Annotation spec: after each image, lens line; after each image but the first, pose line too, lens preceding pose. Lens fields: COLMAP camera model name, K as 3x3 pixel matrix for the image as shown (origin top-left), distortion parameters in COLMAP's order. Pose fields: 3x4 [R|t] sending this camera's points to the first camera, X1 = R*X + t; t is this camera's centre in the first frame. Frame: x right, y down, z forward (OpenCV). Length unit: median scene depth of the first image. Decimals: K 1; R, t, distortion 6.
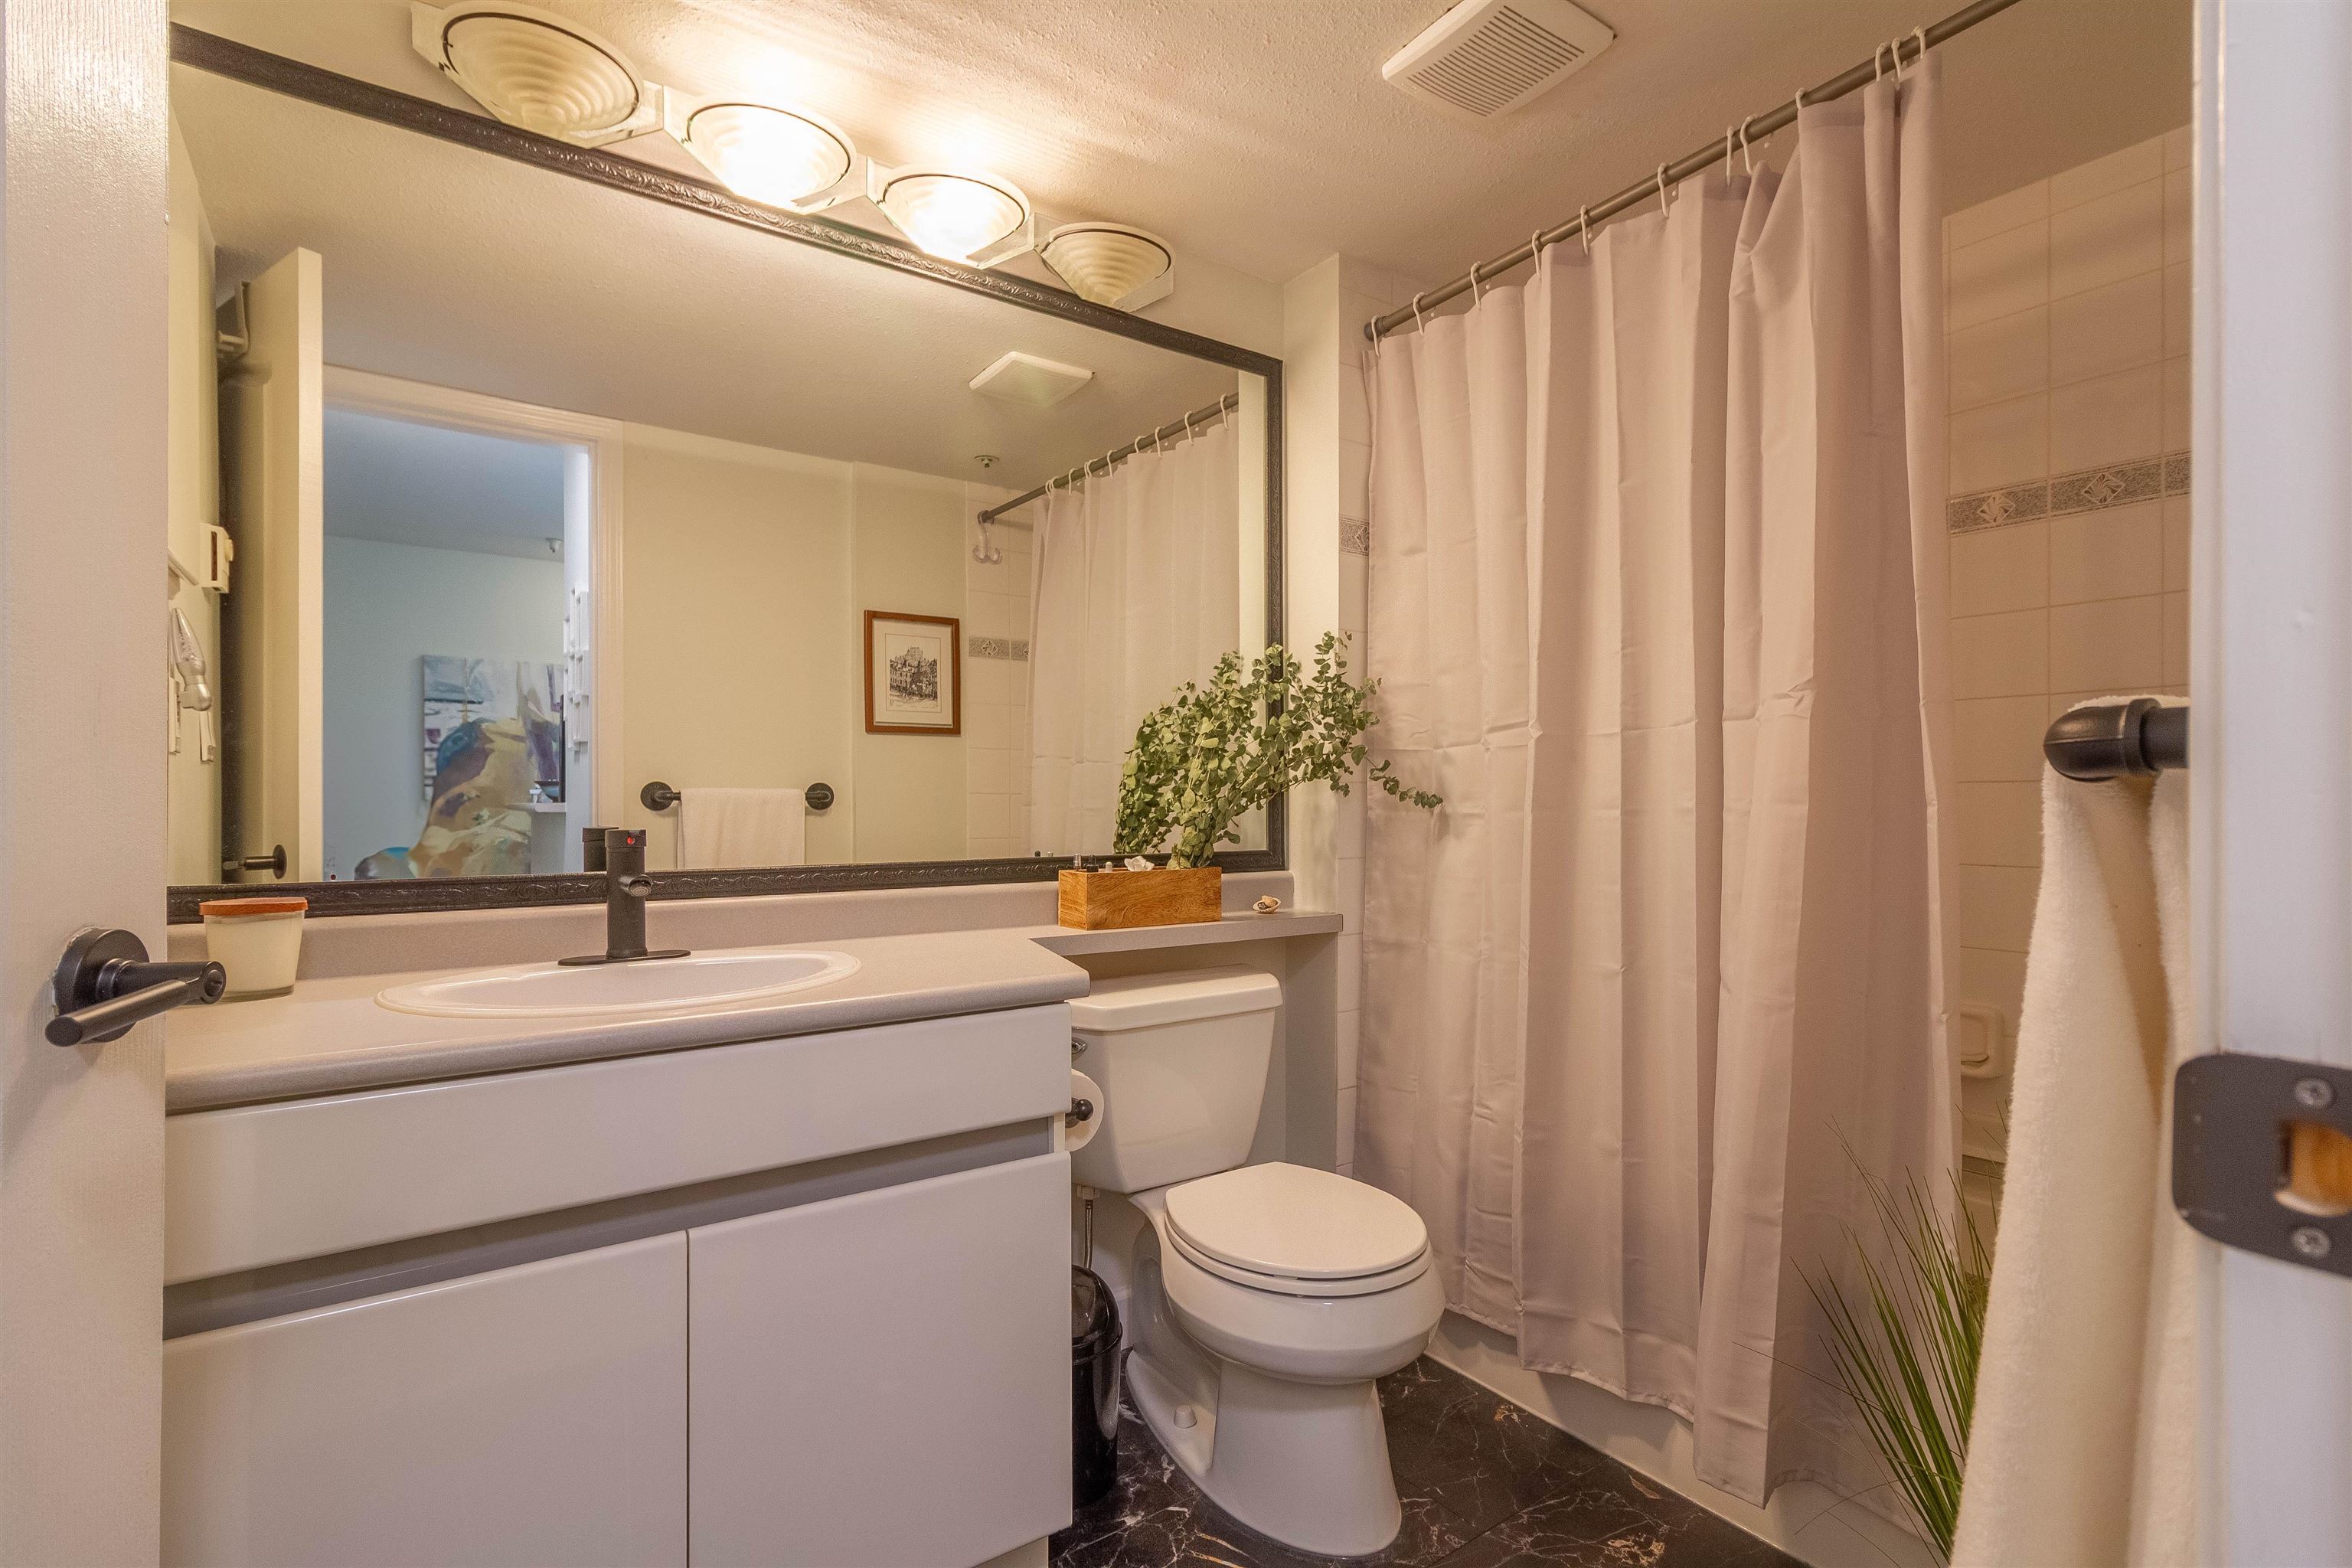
lens RADIAL K [[1067.5, 0, 1155.8], [0, 1067.5, 781.7], [0, 0, 1]] dist [0.002113, 0.000303]
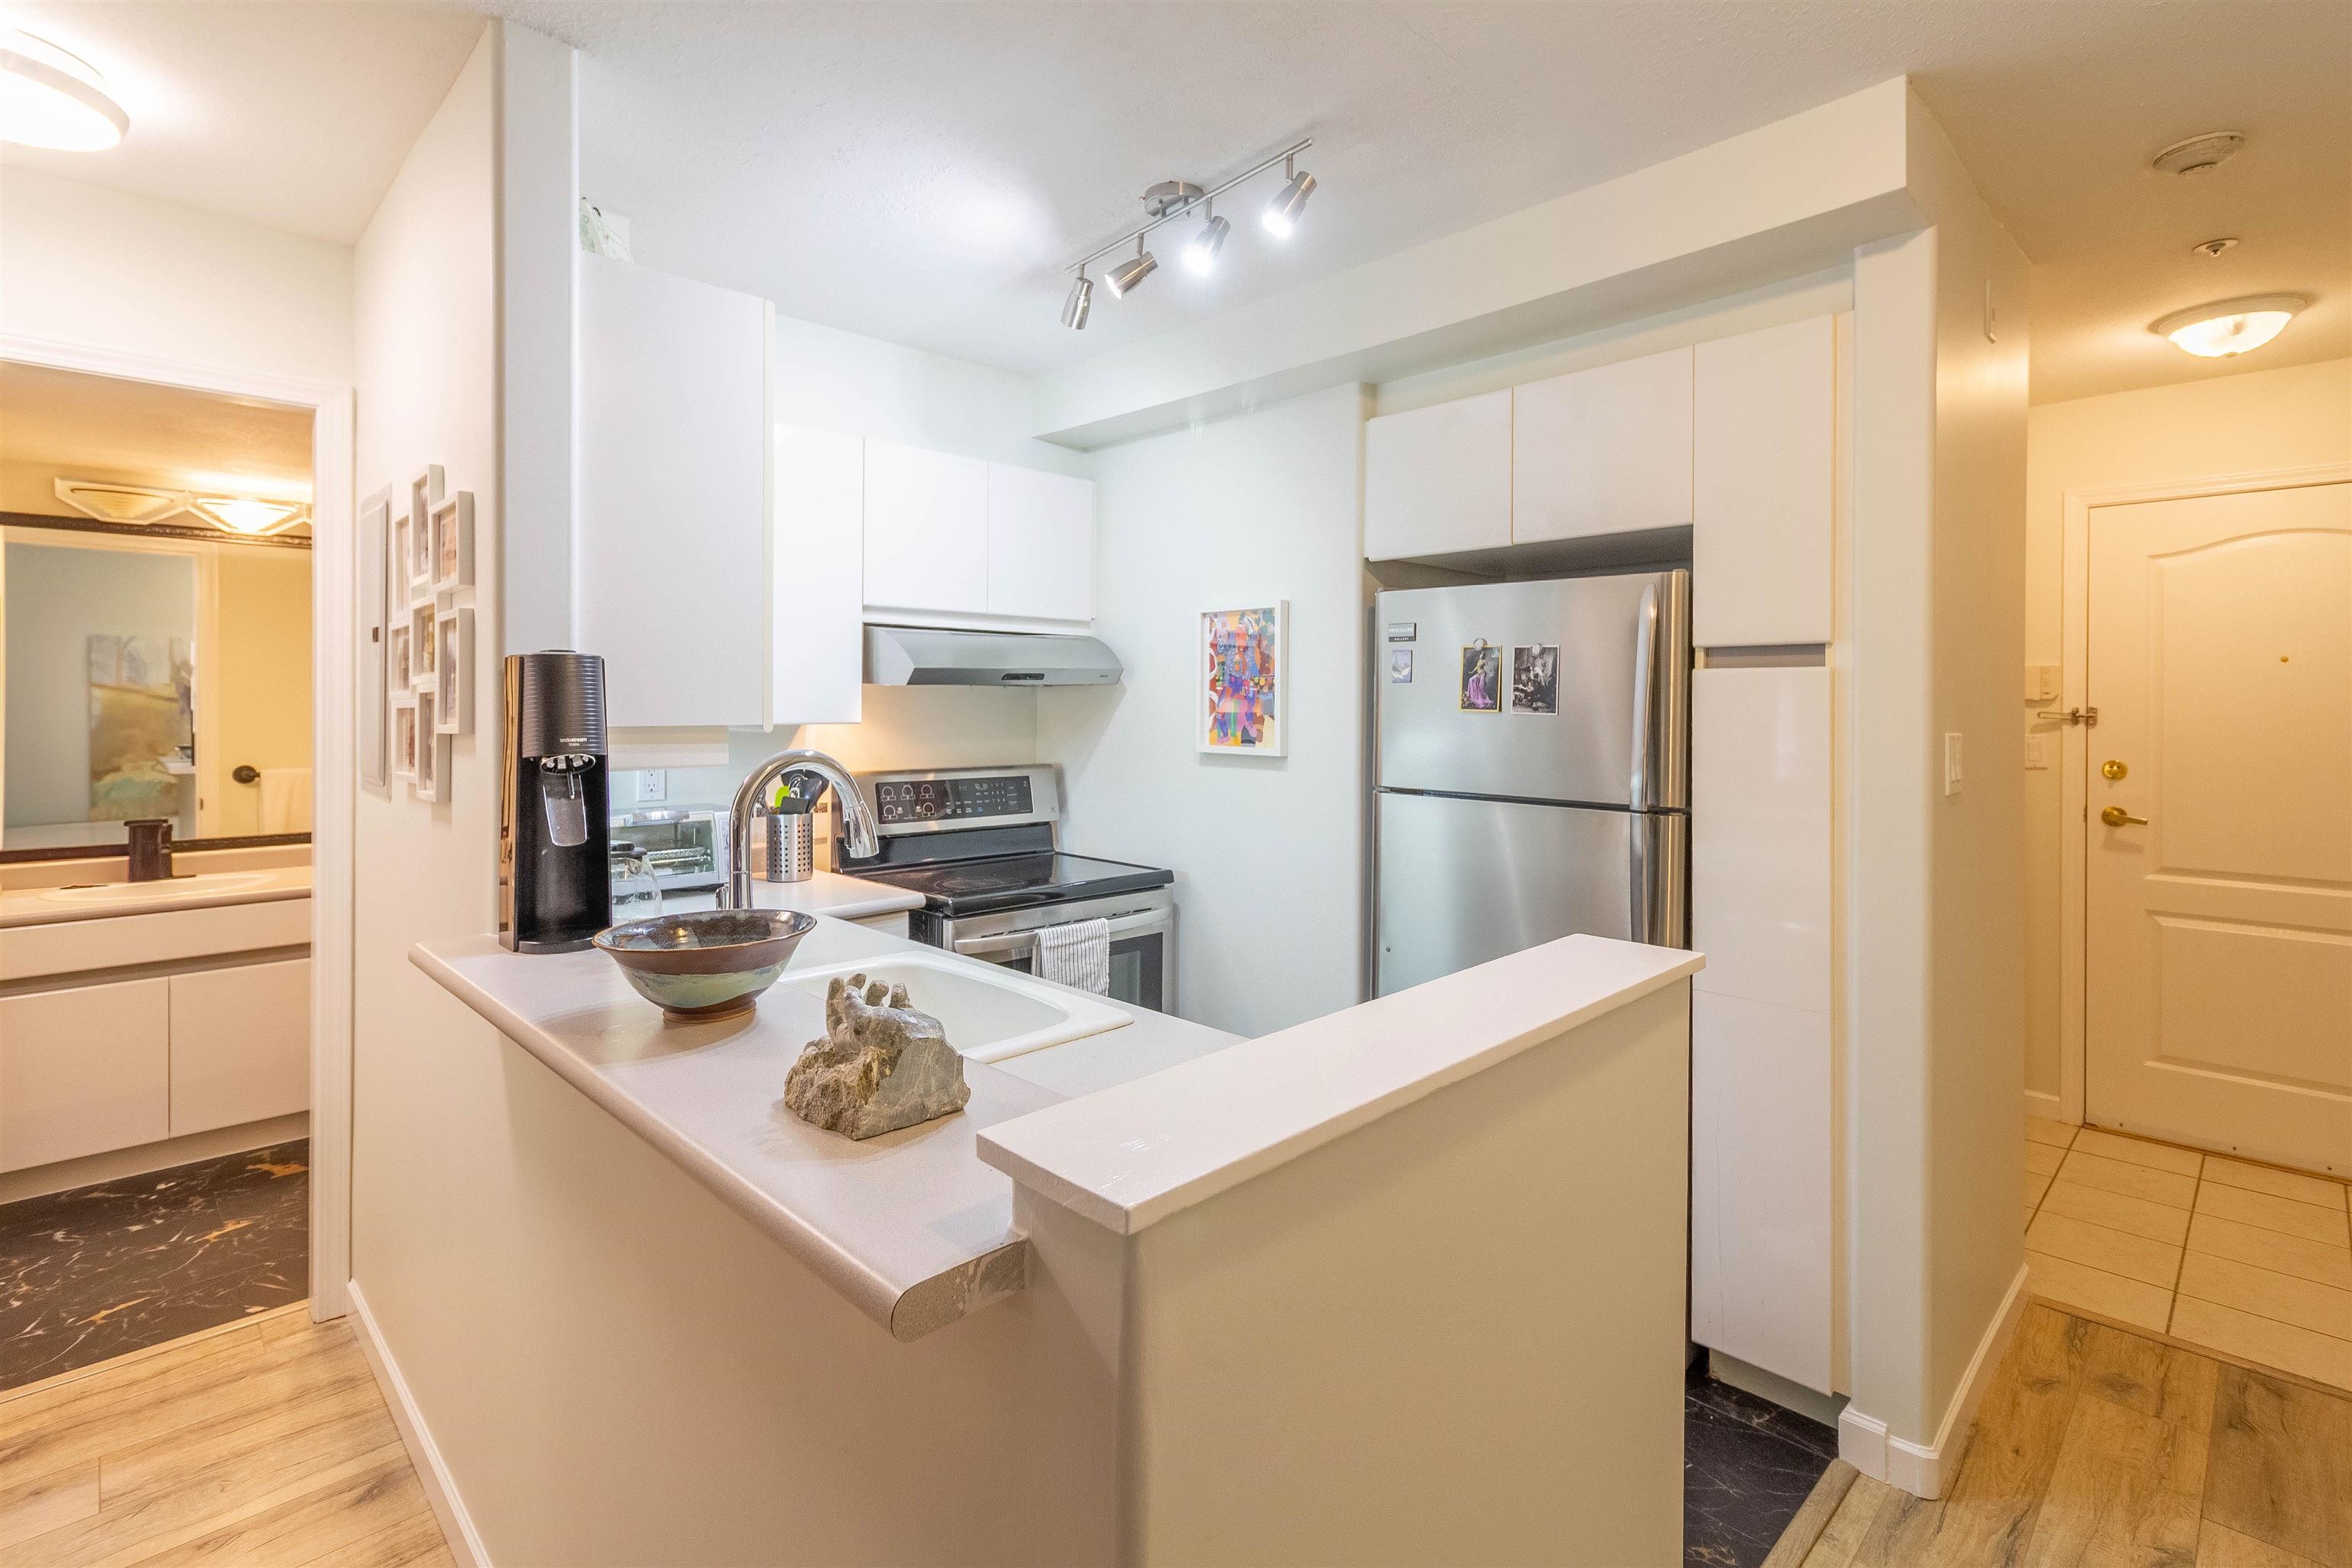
lens RADIAL K [[1085.0, 0, 1182.0], [0, 1085.0, 694.5], [0, 0, 1]] dist [0.000923, 0.000318]
pose [[0.983504, 0.006923, 0.180756, 0.631949], [-0.009512, 0.999864, 0.013465, -0.145208], [-0.180638, -0.014962, 0.983436, -0.866930]]
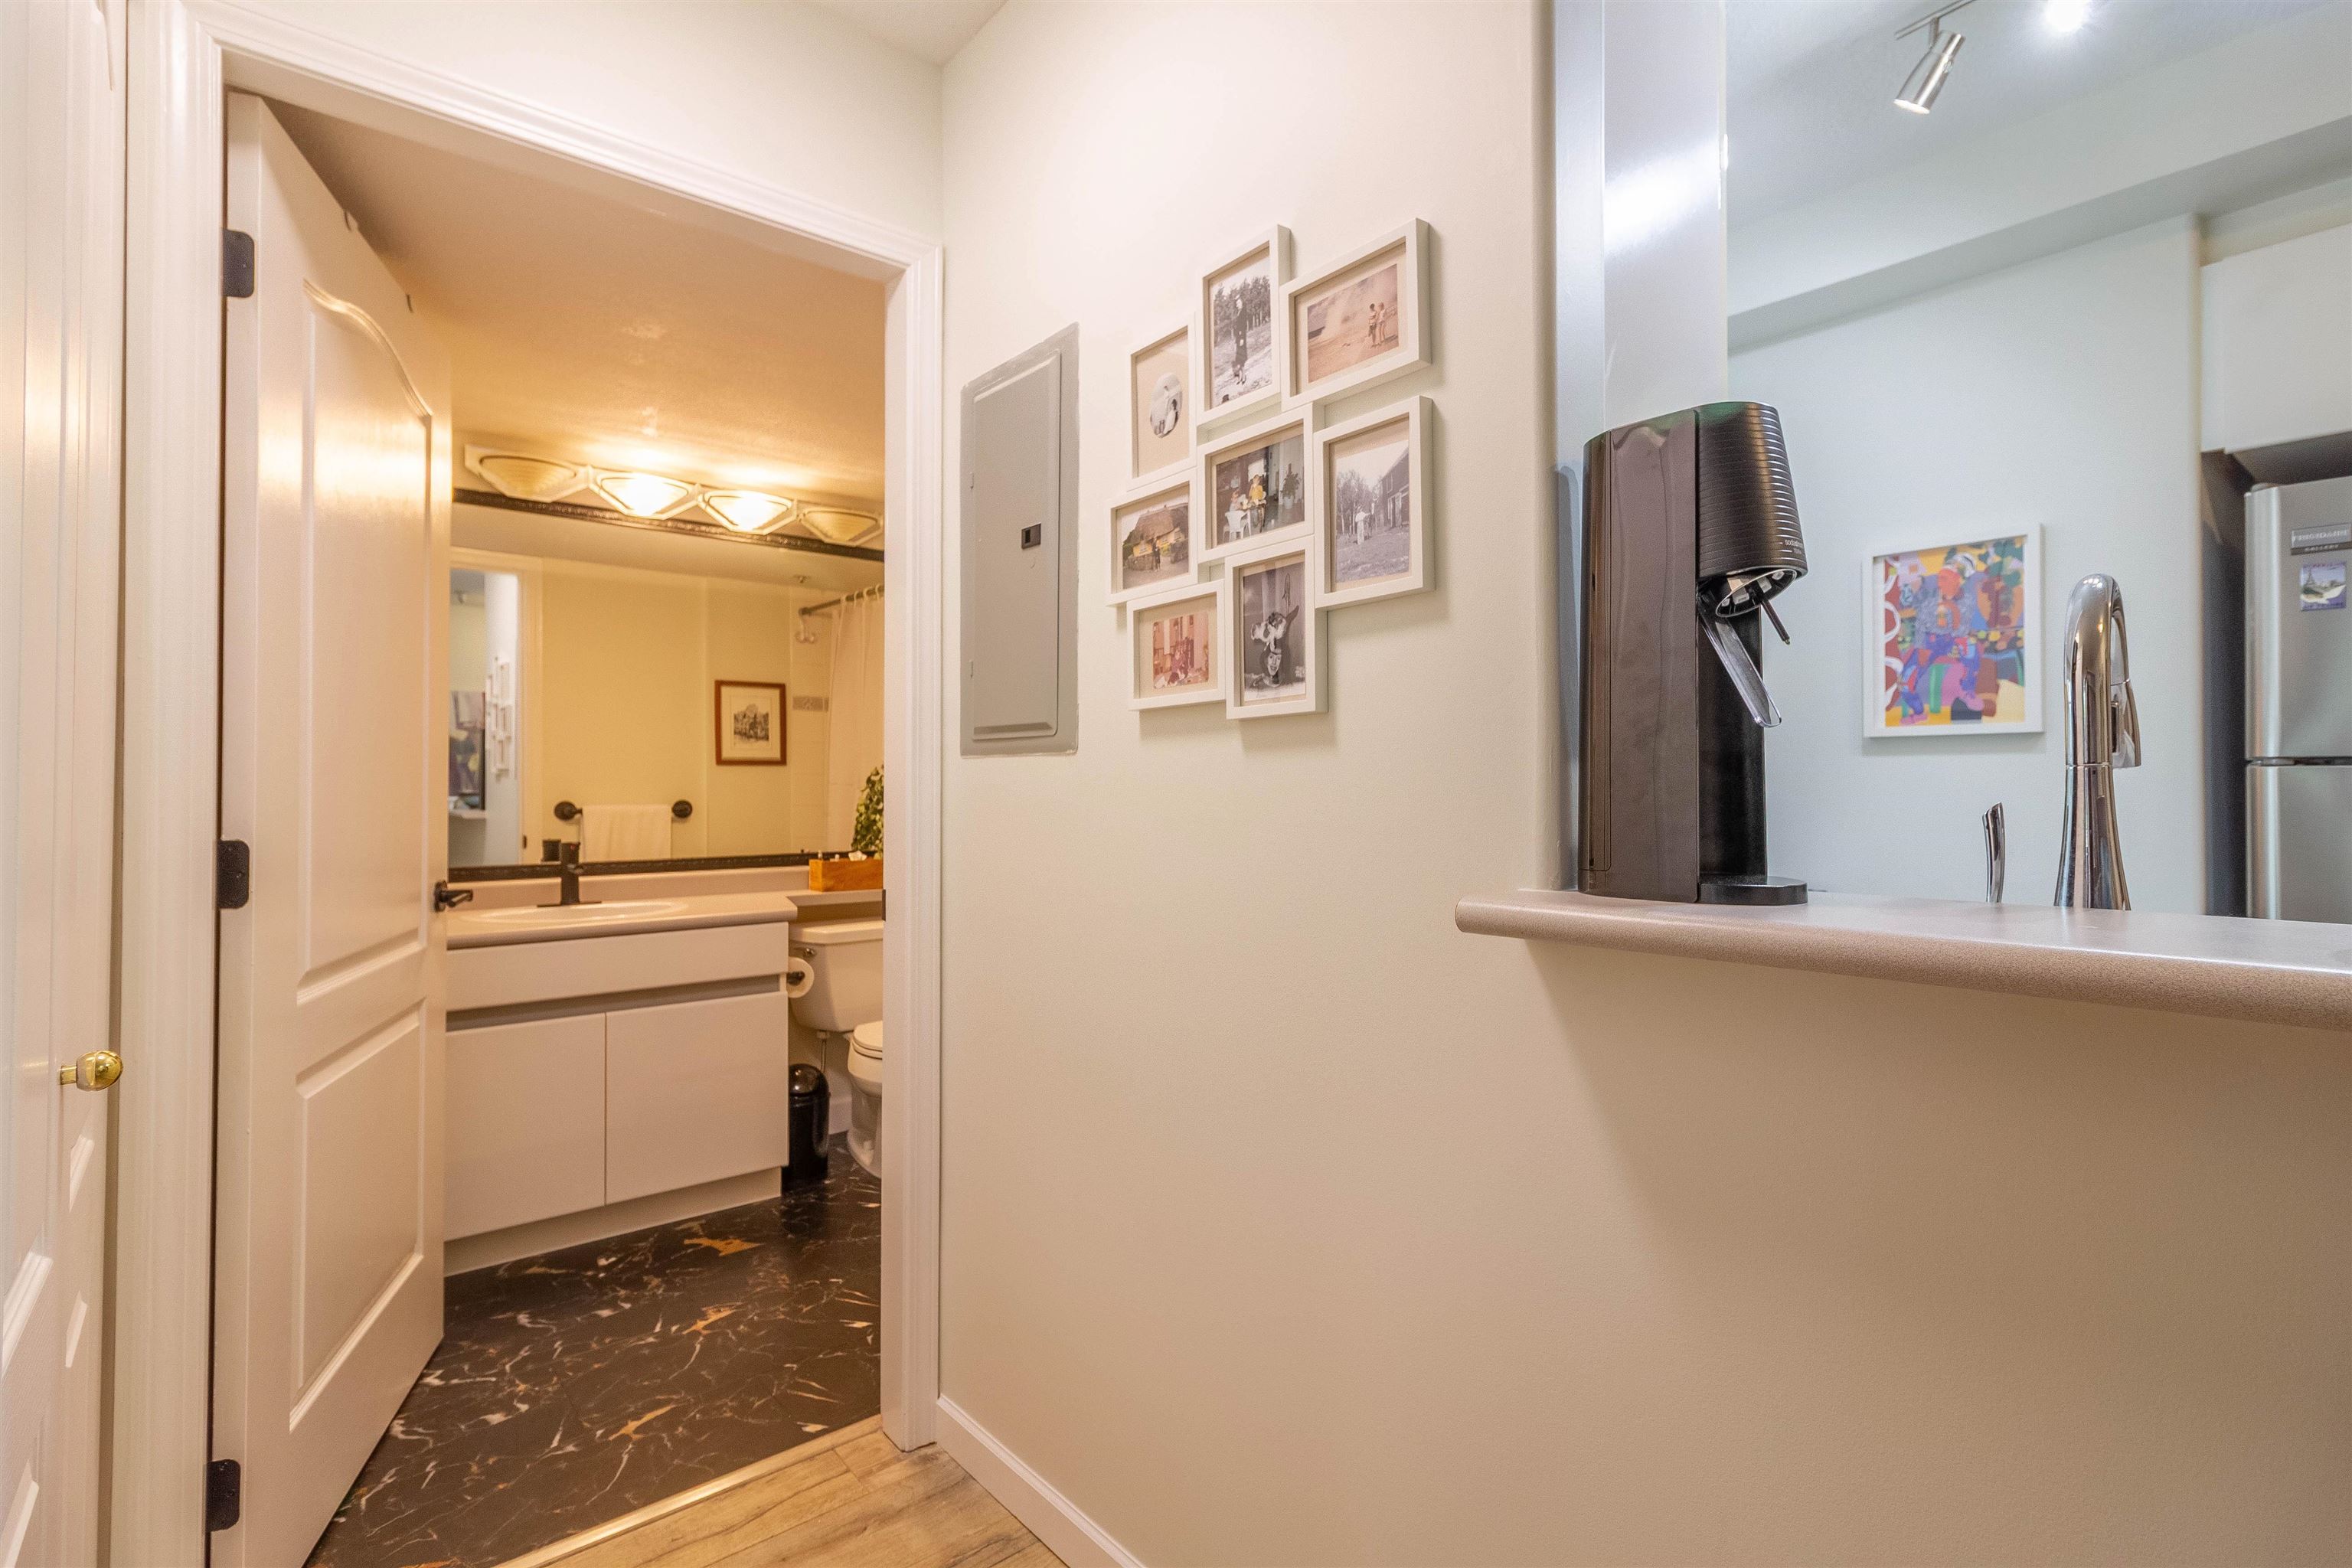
lens RADIAL K [[1085.5, 0, 1165.0], [0, 1085.5, 765.1], [0, 0, 1]] dist [0.001253, 0.000501]
pose [[0.995589, 0.000953, 0.093815, 0.221186], [-0.000654, 0.999995, -0.003223, -0.047554], [-0.093818, 0.003148, 0.995584, -0.585370]]
